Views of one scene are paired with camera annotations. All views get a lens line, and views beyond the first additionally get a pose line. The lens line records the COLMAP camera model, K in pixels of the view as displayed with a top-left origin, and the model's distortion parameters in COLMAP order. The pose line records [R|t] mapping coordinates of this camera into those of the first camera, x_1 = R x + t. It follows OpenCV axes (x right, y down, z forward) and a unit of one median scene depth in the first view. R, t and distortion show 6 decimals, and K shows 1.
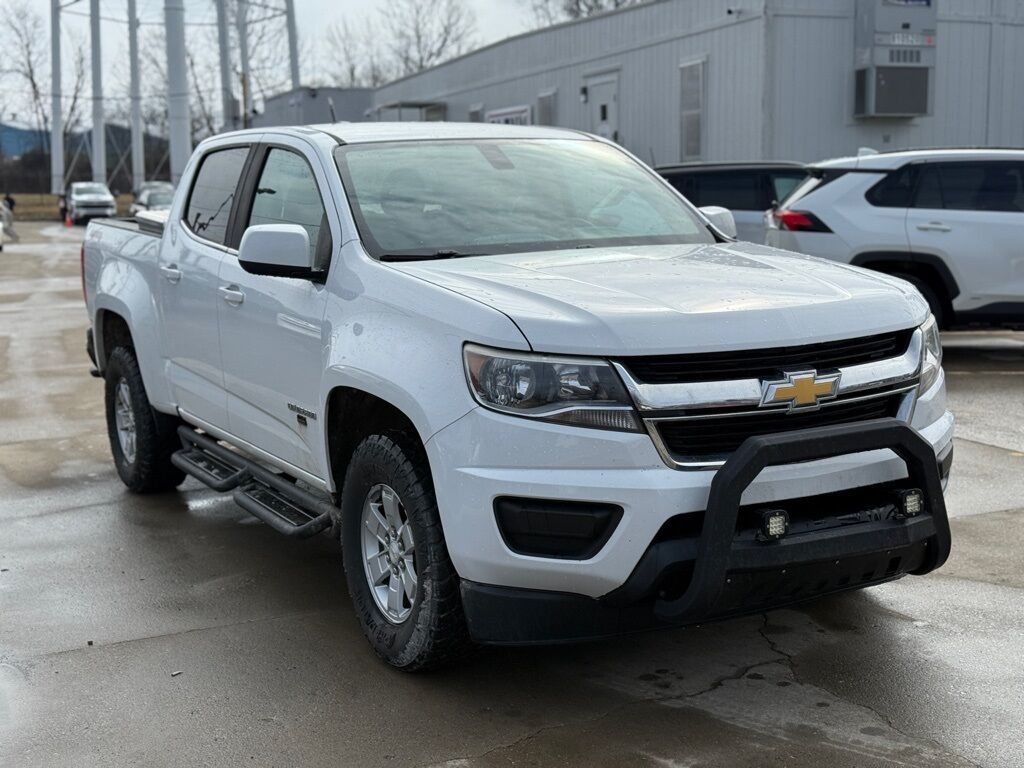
lens RADIAL K [[1425.7, 0, 512.0], [0, 1425.7, 384.0], [0, 0, 1]] dist [0.181474, -0.342272]
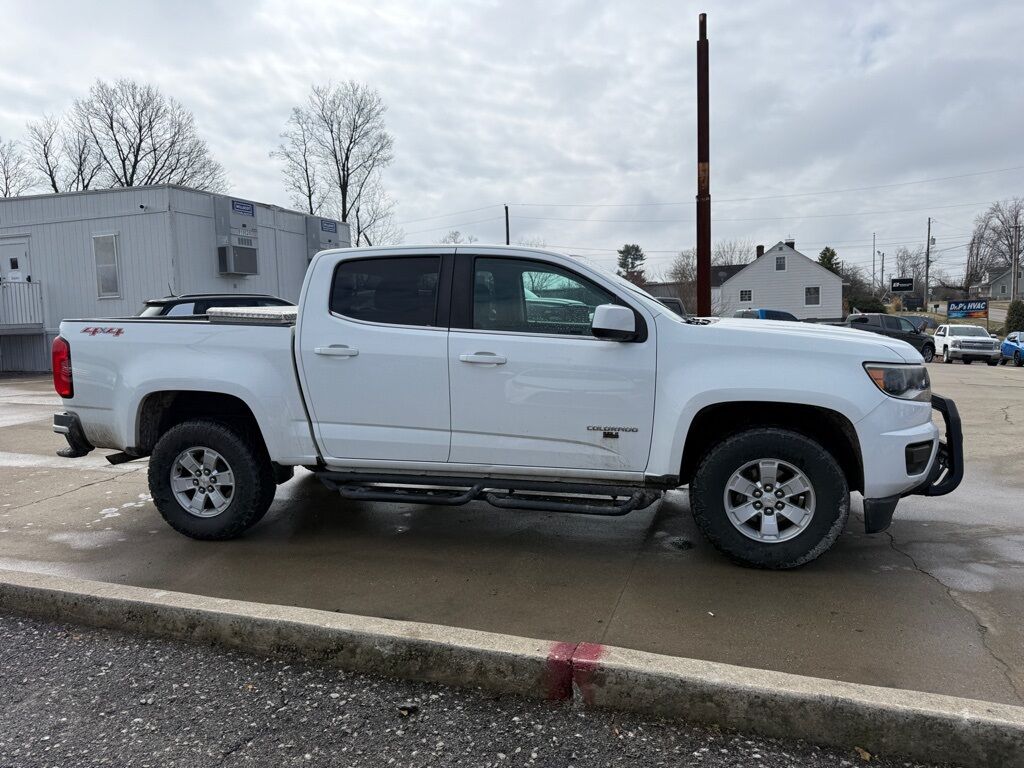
lens RADIAL K [[726.1, 0, 512.0], [0, 726.1, 384.0], [0, 0, 1]] dist [0.004401, -0.000976]
pose [[0.664003, -0.071657, 0.744289, -0.854717], [0.107979, 0.994153, -0.000619, -0.042688], [-0.739892, 0.080778, 0.667858, 0.633344]]
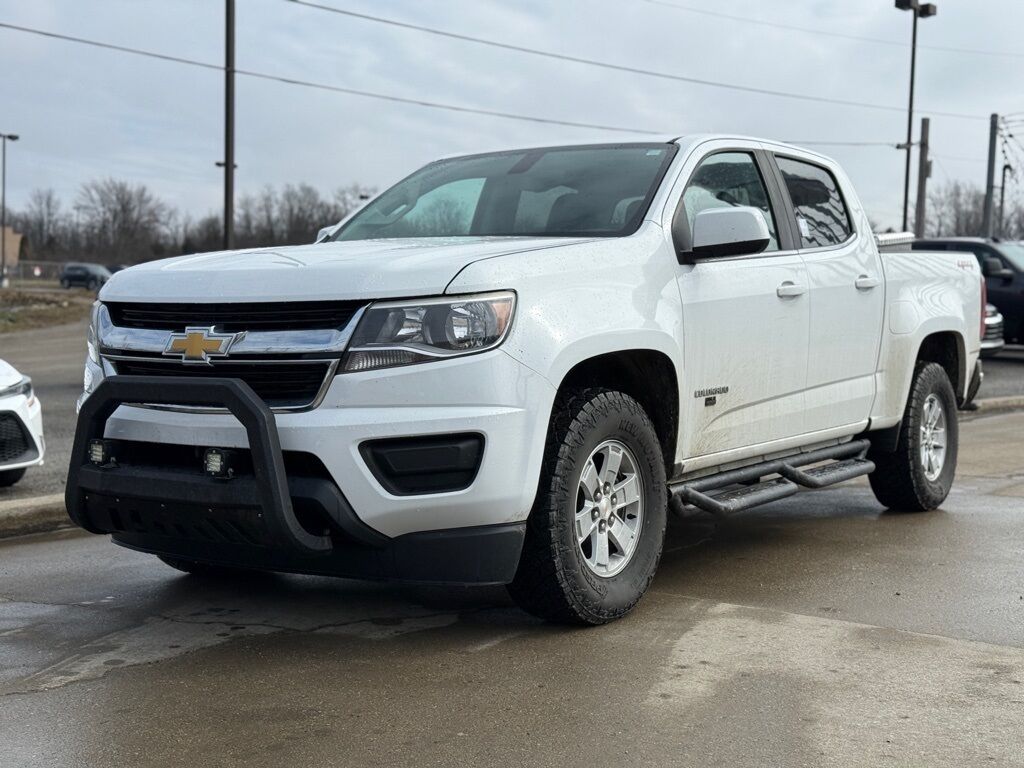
lens RADIAL K [[1425.7, 0, 512.0], [0, 1425.7, 384.0], [0, 0, 1]] dist [0.181474, -0.342272]
pose [[0.460552, 0.071396, -0.884757, 1.088500], [-0.140407, 0.990071, 0.006807, -0.005931], [0.876458, 0.121091, 0.466003, 0.621958]]
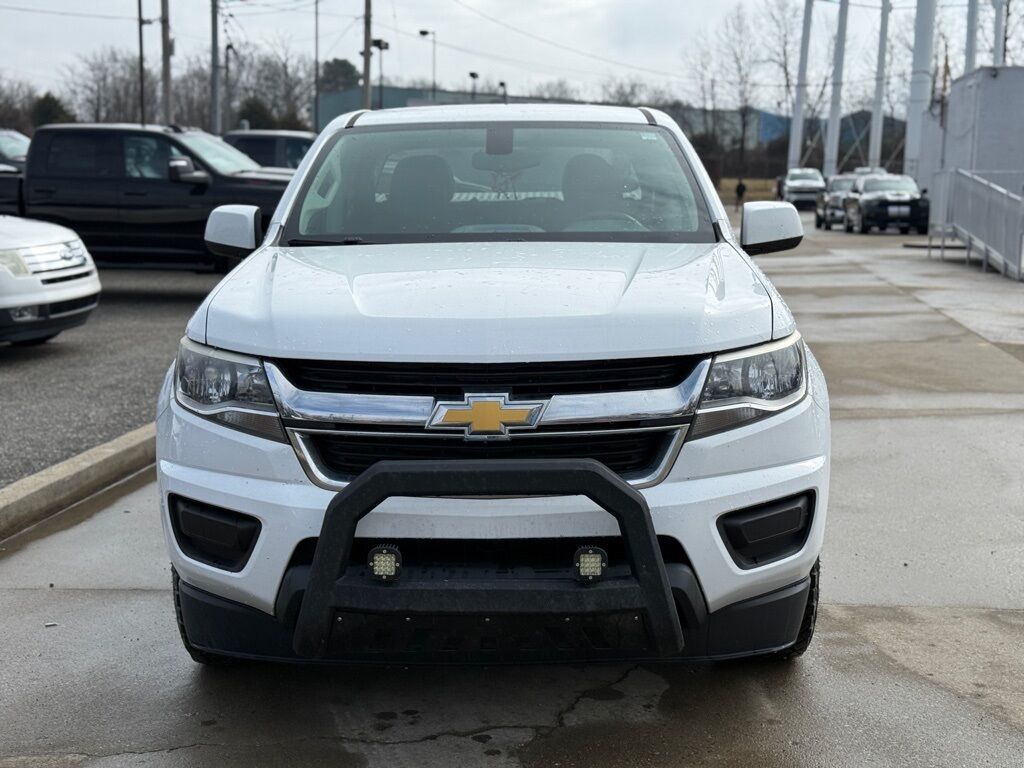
lens RADIAL K [[1425.7, 0, 512.0], [0, 1425.7, 384.0], [0, 0, 1]] dist [0.181474, -0.342272]
pose [[0.870072, 0.090989, -0.484454, 0.547599], [-0.086402, 0.995751, 0.031843, -0.037403], [0.485293, 0.014152, 0.874237, 0.226449]]
